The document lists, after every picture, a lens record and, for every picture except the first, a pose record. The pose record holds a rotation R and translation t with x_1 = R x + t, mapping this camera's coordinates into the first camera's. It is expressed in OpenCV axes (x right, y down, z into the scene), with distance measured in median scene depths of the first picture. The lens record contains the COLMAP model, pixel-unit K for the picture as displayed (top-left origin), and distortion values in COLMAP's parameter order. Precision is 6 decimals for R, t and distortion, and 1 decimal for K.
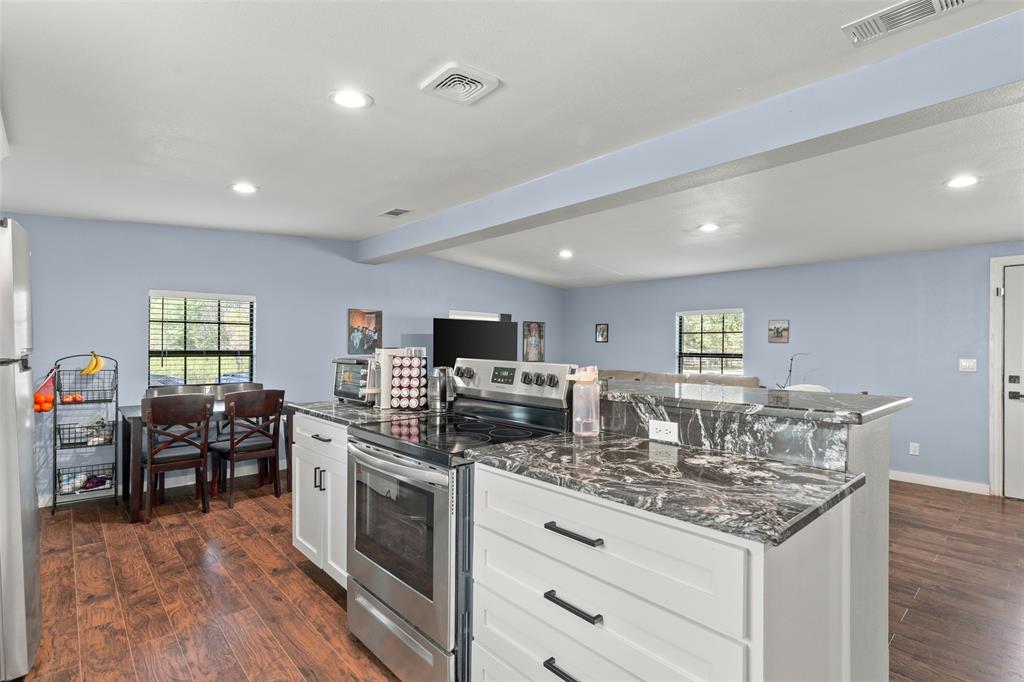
lens RADIAL K [[493.1, 0, 503.4], [0, 493.1, 346.7], [0, 0, 1]] dist [0.002297, 0.000775]
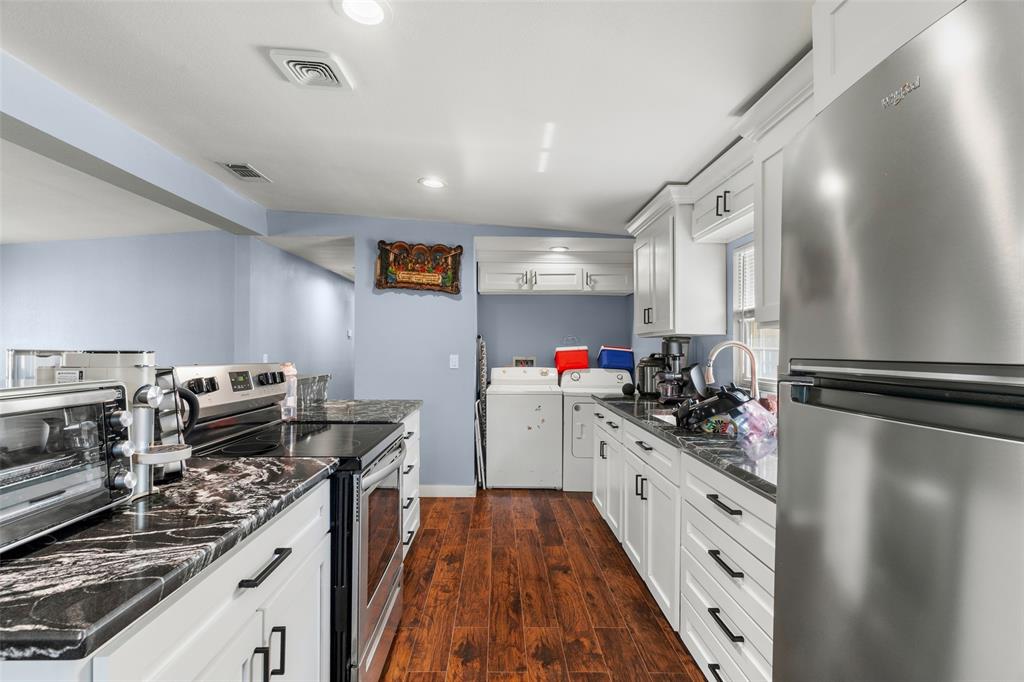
lens RADIAL K [[493.1, 0, 508.5], [0, 493.1, 341.9], [0, 0, 1]] dist [0.002297, 0.000775]
pose [[-0.760154, -0.000055, 0.649743, -0.790236], [-0.010043, 0.999882, -0.011665, -0.004054], [-0.649666, -0.015393, -0.760064, 1.172219]]
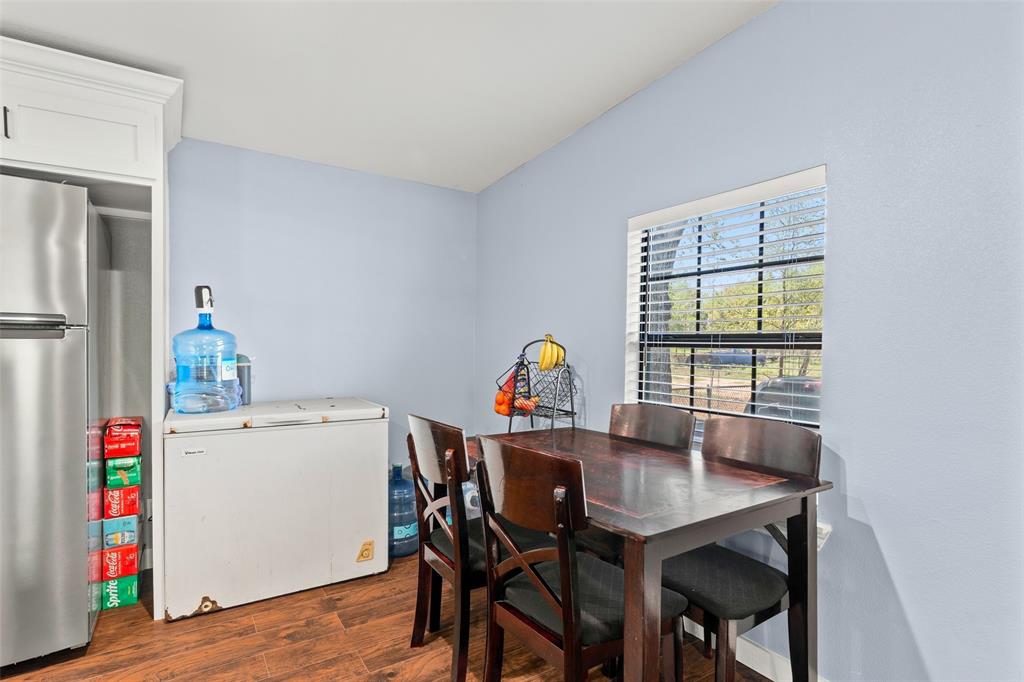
lens RADIAL K [[526.5, 0, 520.0], [0, 526.5, 342.6], [0, 0, 1]] dist [0.008014, 0.000872]
pose [[-0.177592, 0.003234, -0.984099, -0.230043], [-0.009507, 0.999942, 0.005002, 0.028136], [0.984058, 0.010244, -0.177551, 1.666357]]
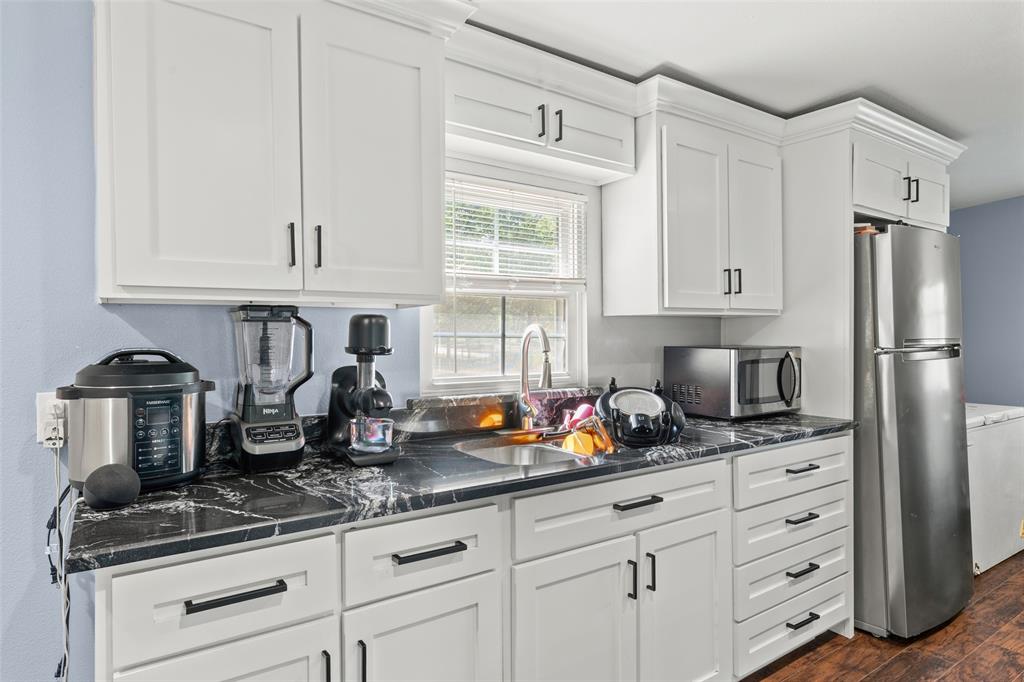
lens RADIAL K [[589.6, 0, 509.4], [0, 589.6, 336.7], [0, 0, 1]] dist [0.001418, 0.000826]
pose [[-0.124128, -0.001117, -0.992266, 0.312558], [0.001893, 0.999997, -0.001362, -0.003483], [0.992264, -0.002047, -0.124125, 0.206865]]
